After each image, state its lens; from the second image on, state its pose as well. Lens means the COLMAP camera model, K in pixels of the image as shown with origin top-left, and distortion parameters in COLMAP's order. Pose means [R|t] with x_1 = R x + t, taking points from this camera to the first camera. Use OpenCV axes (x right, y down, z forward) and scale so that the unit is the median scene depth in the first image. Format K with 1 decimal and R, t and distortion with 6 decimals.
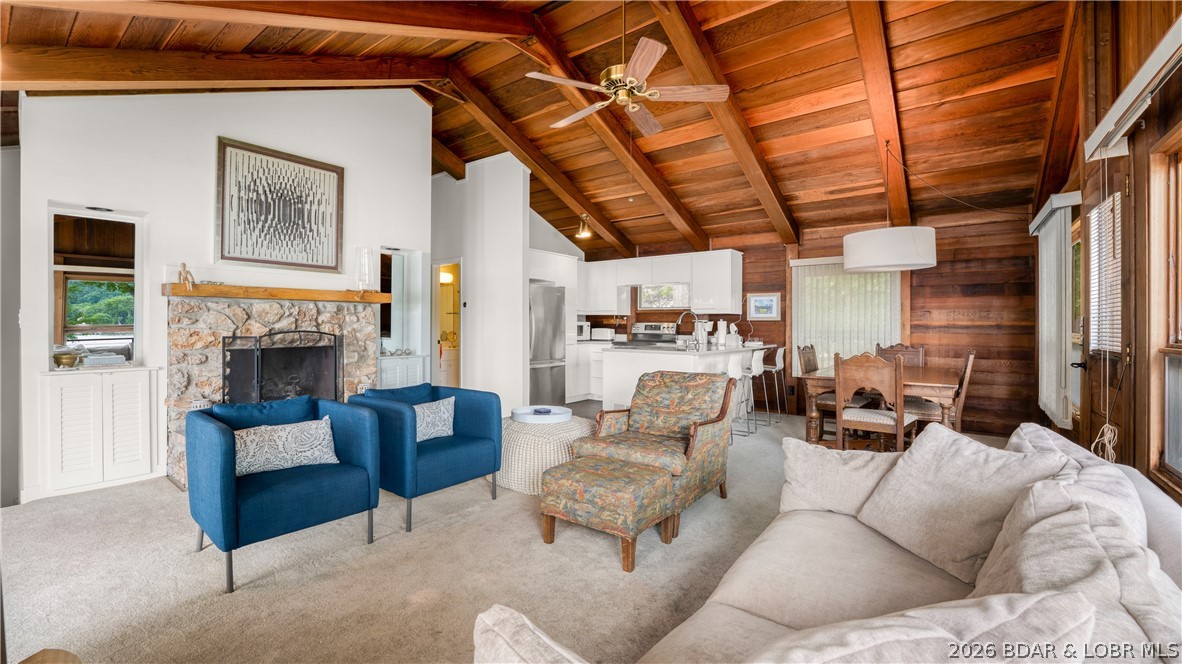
lens RADIAL K [[484.0, 0, 587.0], [0, 484.0, 325.0], [0, 0, 1]] dist [-0.014652, 0.000144]
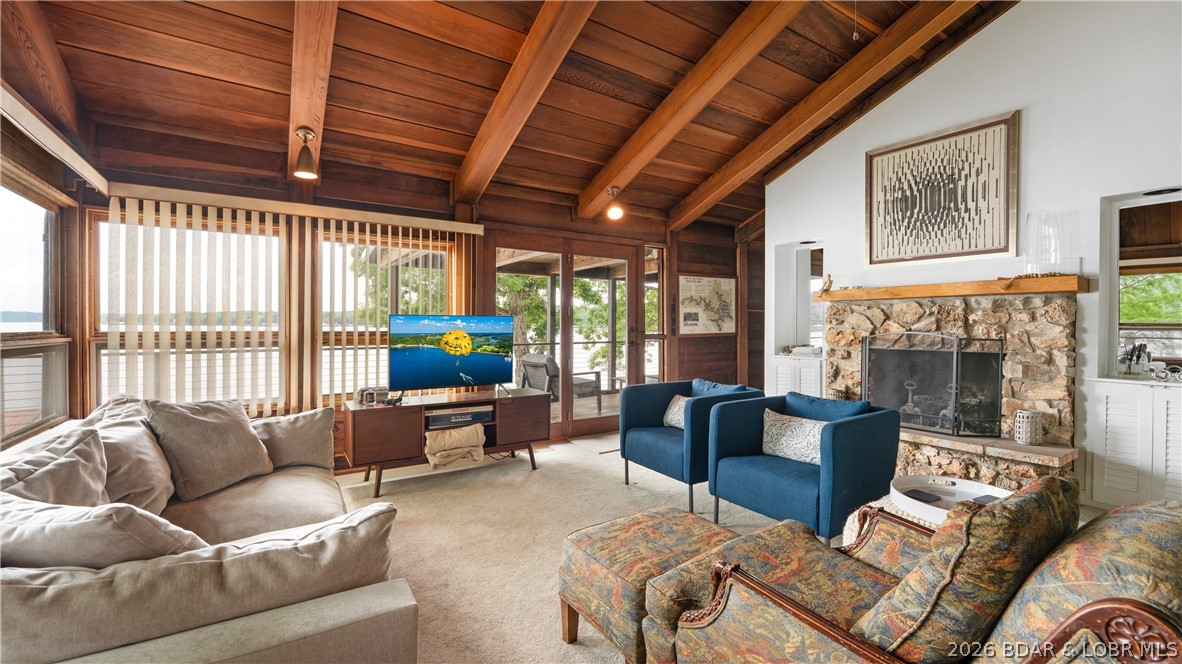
lens RADIAL K [[484.0, 0, 590.1], [0, 484.0, 327.6], [0, 0, 1]] dist [-0.014652, 0.000144]
pose [[-0.323540, 0.001273, -0.946214, 0.449367], [-0.009203, 0.999948, 0.004492, 0.005720], [0.946170, 0.010161, -0.323511, 0.727188]]
